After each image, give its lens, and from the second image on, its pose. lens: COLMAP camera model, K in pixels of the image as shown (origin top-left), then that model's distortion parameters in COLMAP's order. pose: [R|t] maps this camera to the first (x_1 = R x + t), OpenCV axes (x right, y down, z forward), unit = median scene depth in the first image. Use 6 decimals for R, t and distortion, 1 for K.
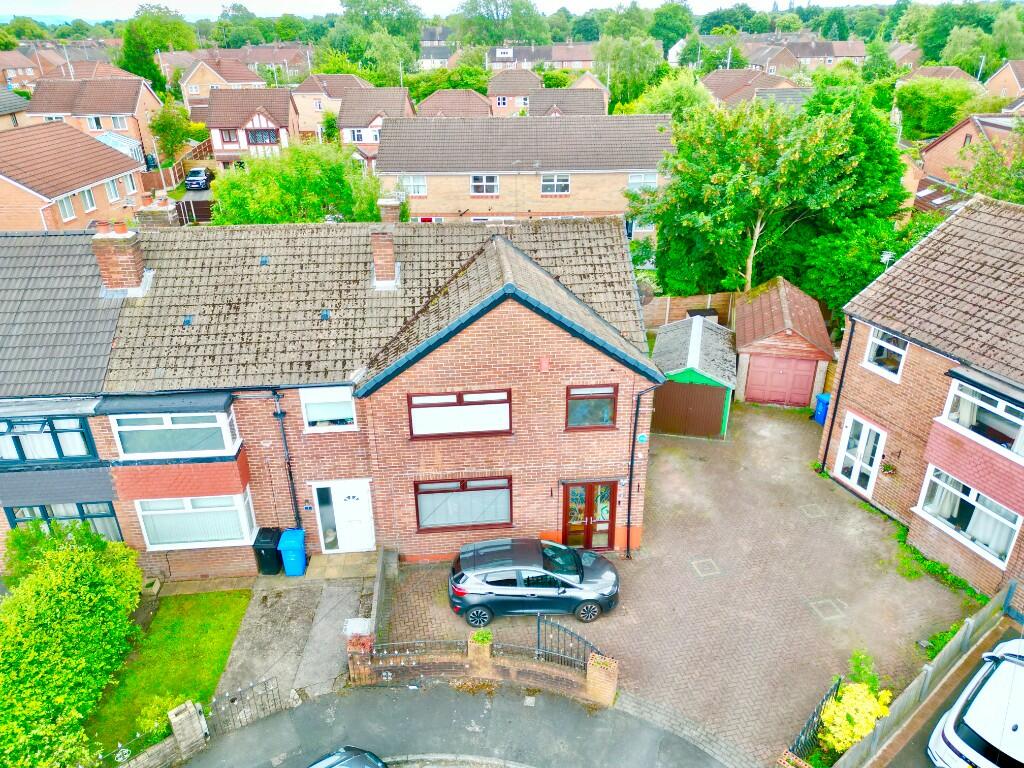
lens RADIAL K [[714.0, 0, 509.9], [0, 714.0, 385.2], [0, 0, 1]] dist [0.074828, -0.065309]
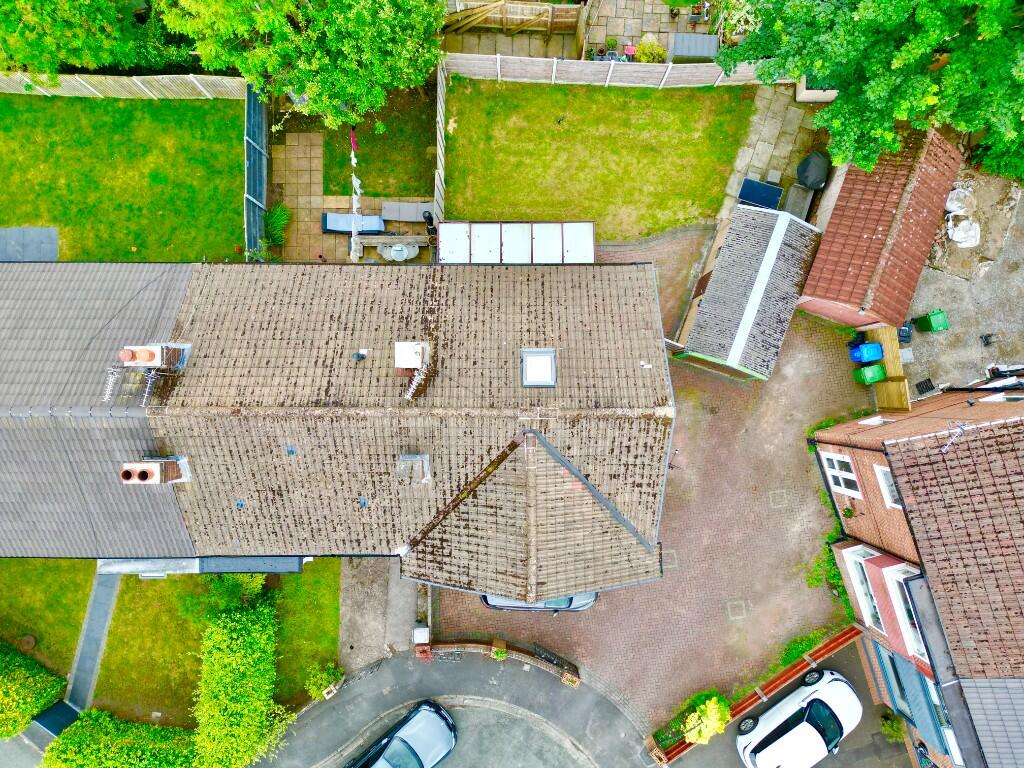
lens RADIAL K [[714.0, 0, 509.6], [0, 714.0, 384.0], [0, 0, 1]] dist [0.074828, -0.065309]
pose [[0.996904, 0.078611, -0.001710, -0.050210], [-0.034298, 0.454315, 0.890181, -1.110747], [0.070755, -0.887366, 0.455604, 0.665352]]
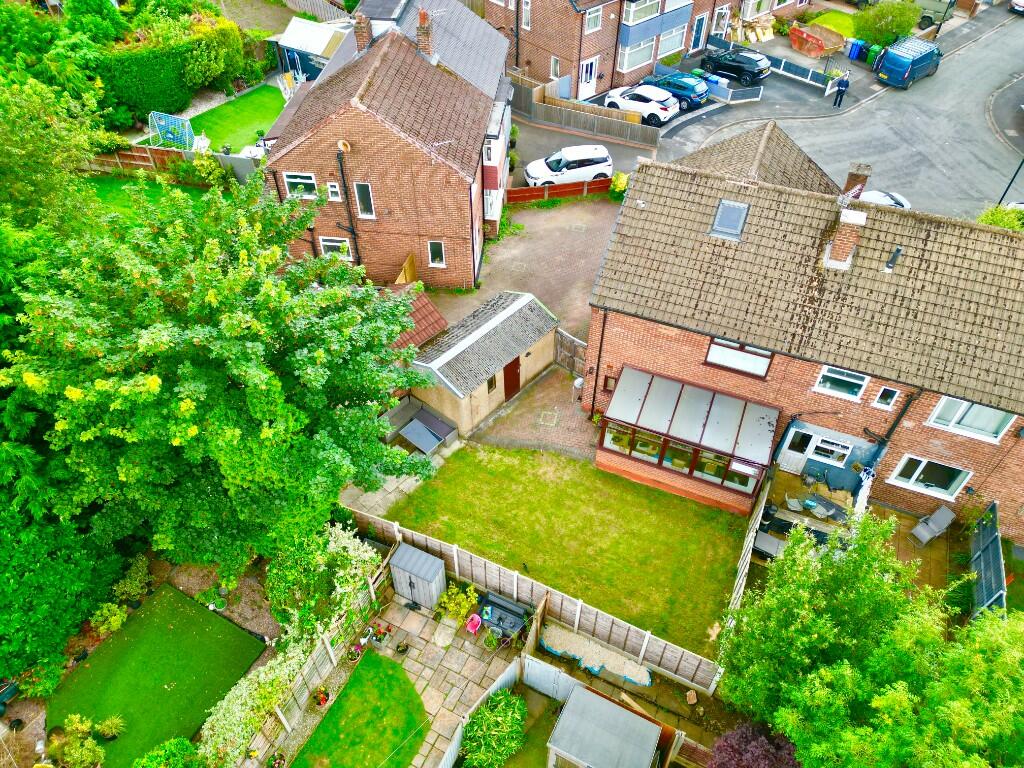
lens RADIAL K [[714.0, 0, 511.9], [0, 714.0, 385.3], [0, 0, 1]] dist [0.074828, -0.065309]
pose [[-0.890077, -0.322683, 0.321930, -0.163197], [0.206559, 0.344047, 0.915950, -1.301820], [-0.406321, 0.881764, -0.239575, 1.807316]]
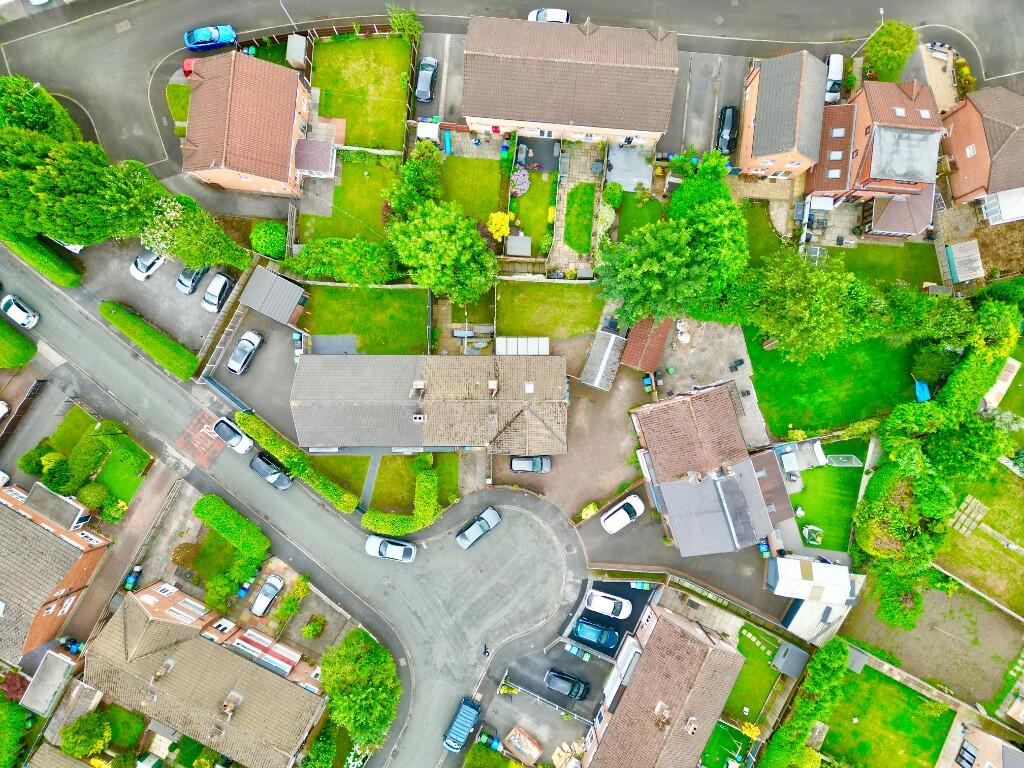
lens RADIAL K [[714.0, 0, 510.0], [0, 714.0, 385.6], [0, 0, 1]] dist [0.074828, -0.065309]
pose [[0.996854, 0.078934, -0.007109, -0.081493], [-0.029723, 0.455504, 0.889738, -3.253604], [0.073469, -0.886728, 0.456417, -0.400640]]
